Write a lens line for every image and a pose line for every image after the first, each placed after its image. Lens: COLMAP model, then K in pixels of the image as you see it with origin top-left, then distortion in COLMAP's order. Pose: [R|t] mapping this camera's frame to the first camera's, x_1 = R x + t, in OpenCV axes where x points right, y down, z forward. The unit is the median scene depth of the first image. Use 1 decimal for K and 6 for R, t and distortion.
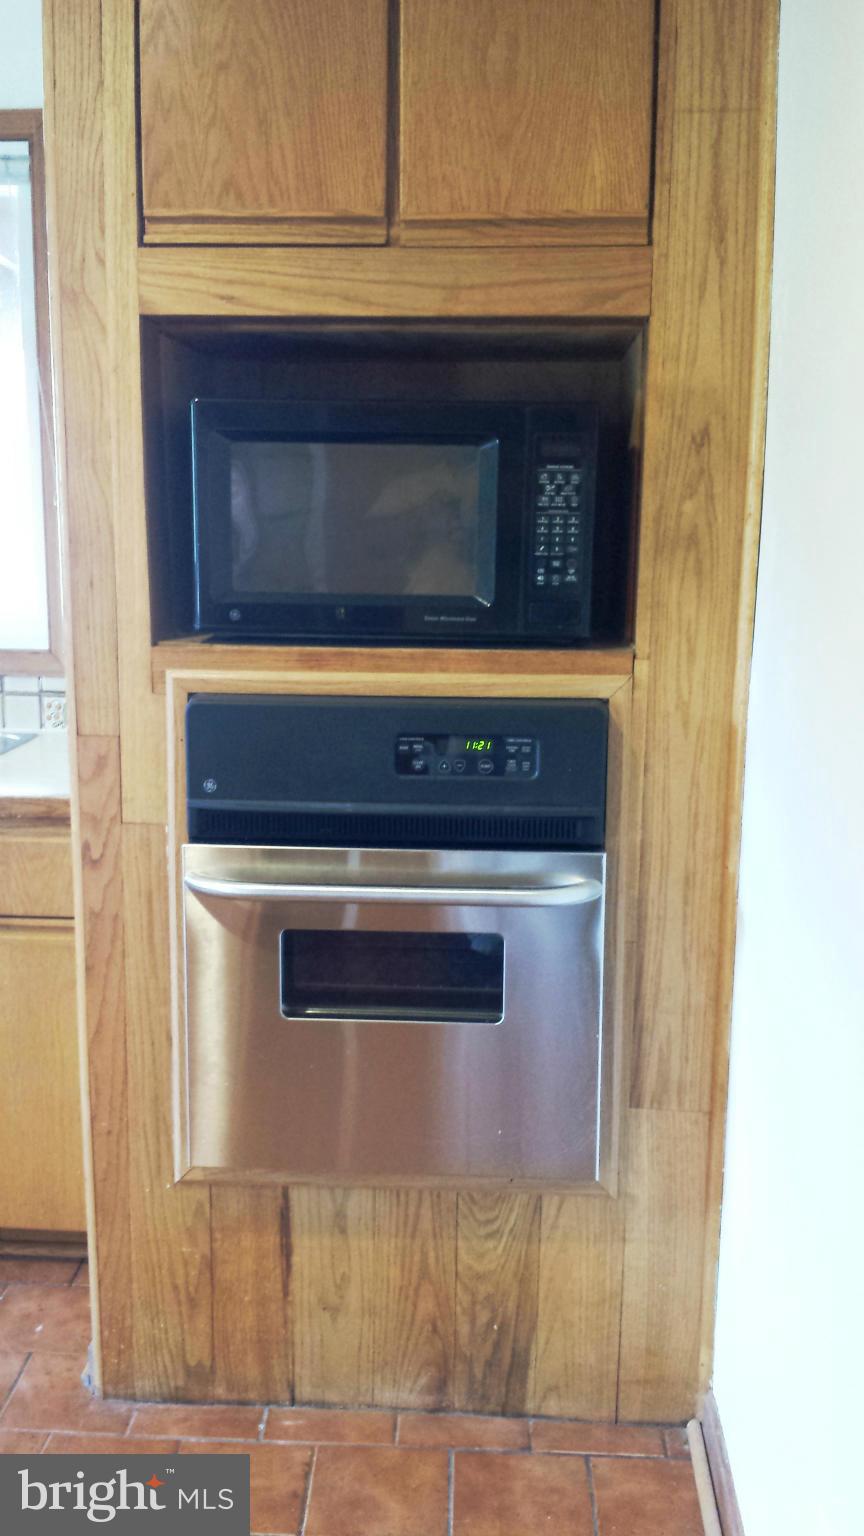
lens RADIAL K [[1424.6, 0, 432.0], [0, 1424.6, 777.1], [0, 0, 1]] dist [0.179738, -0.424799]
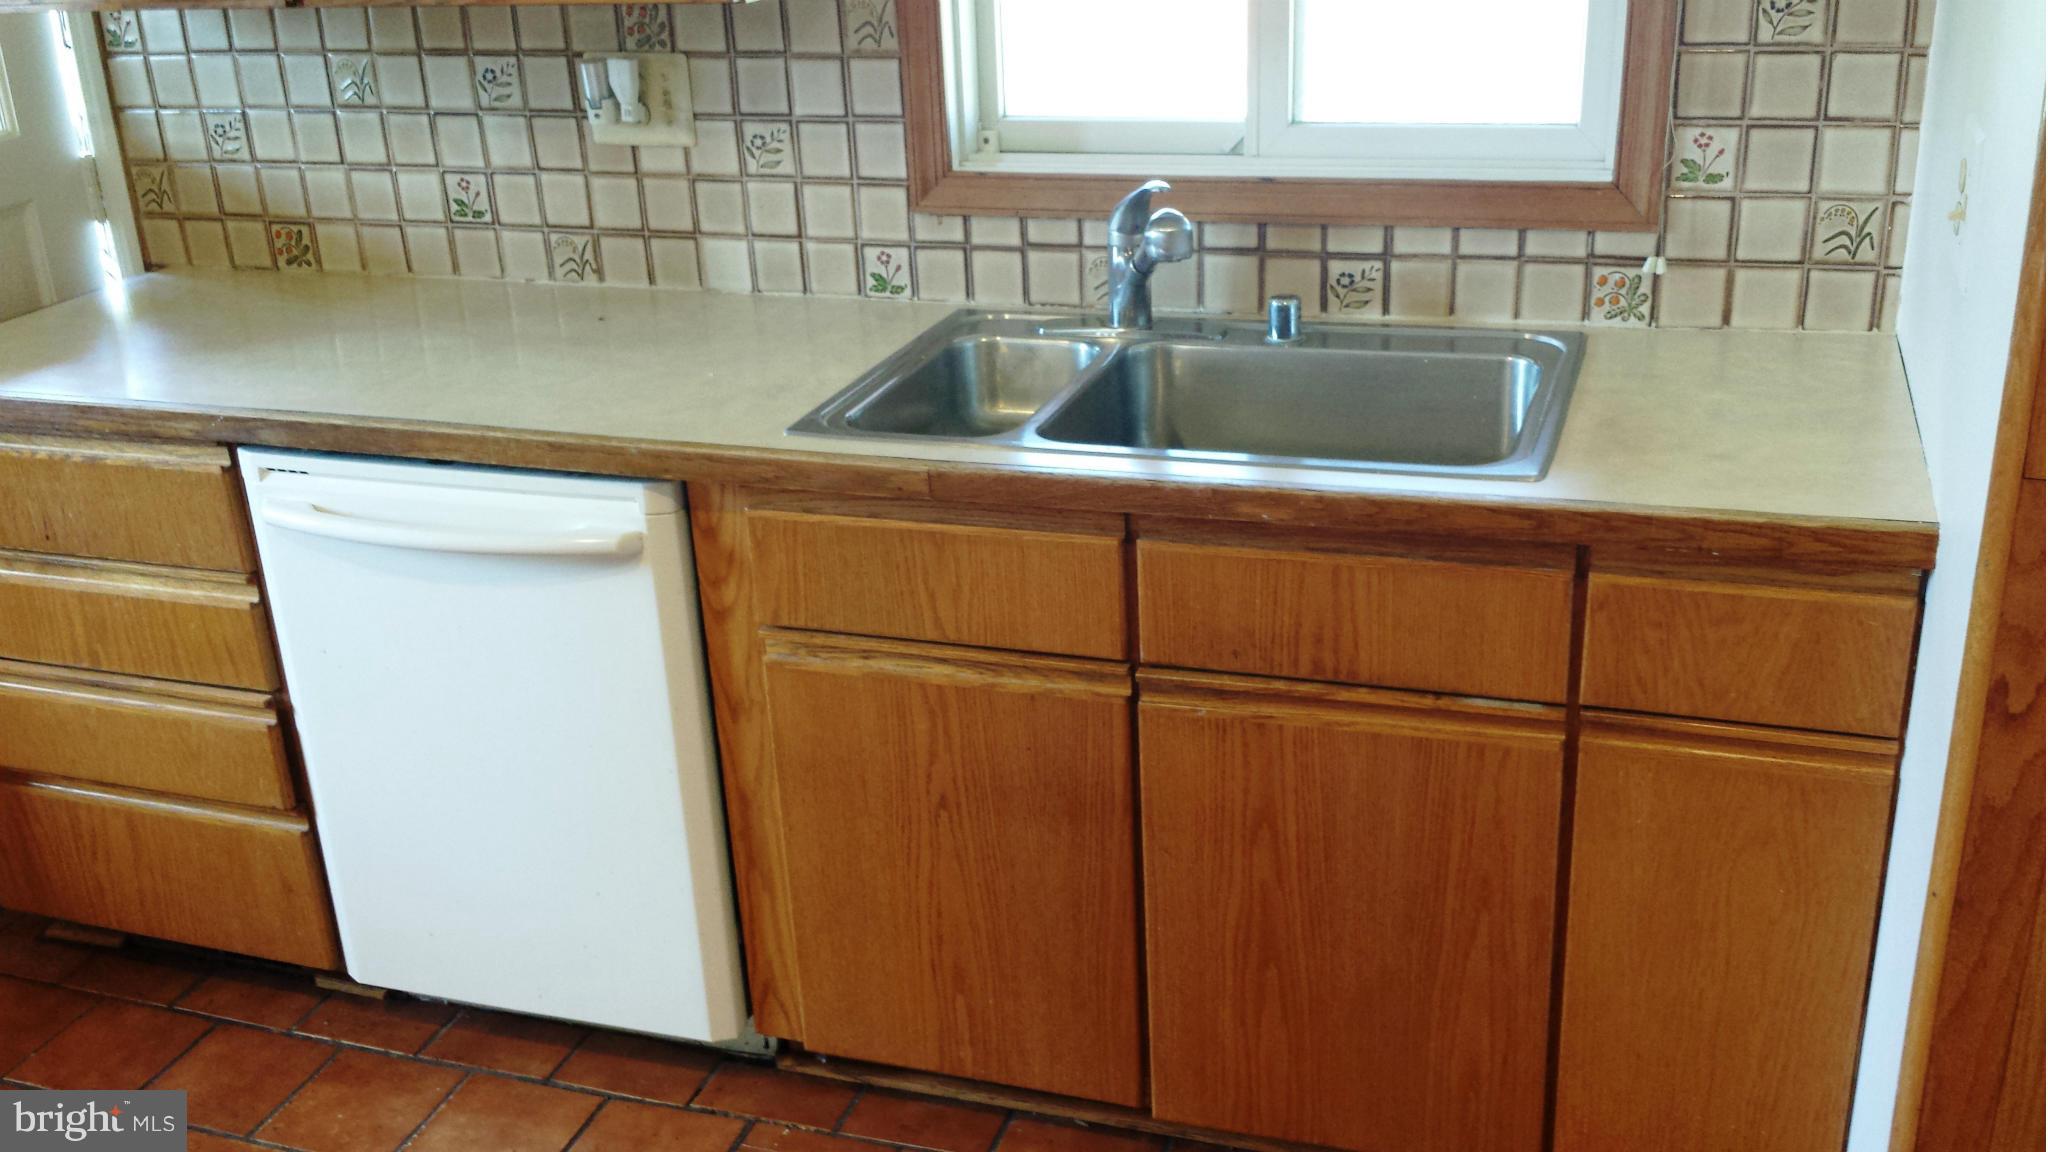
lens RADIAL K [[1899.5, 0, 1029.1], [0, 1899.5, 609.9], [0, 0, 1]] dist [0.179738, -0.424799]
pose [[0.957596, 0.060128, -0.281771, -0.316630], [0.001204, 0.977137, 0.212607, -0.103718], [0.288113, -0.203931, 0.935630, 0.227804]]
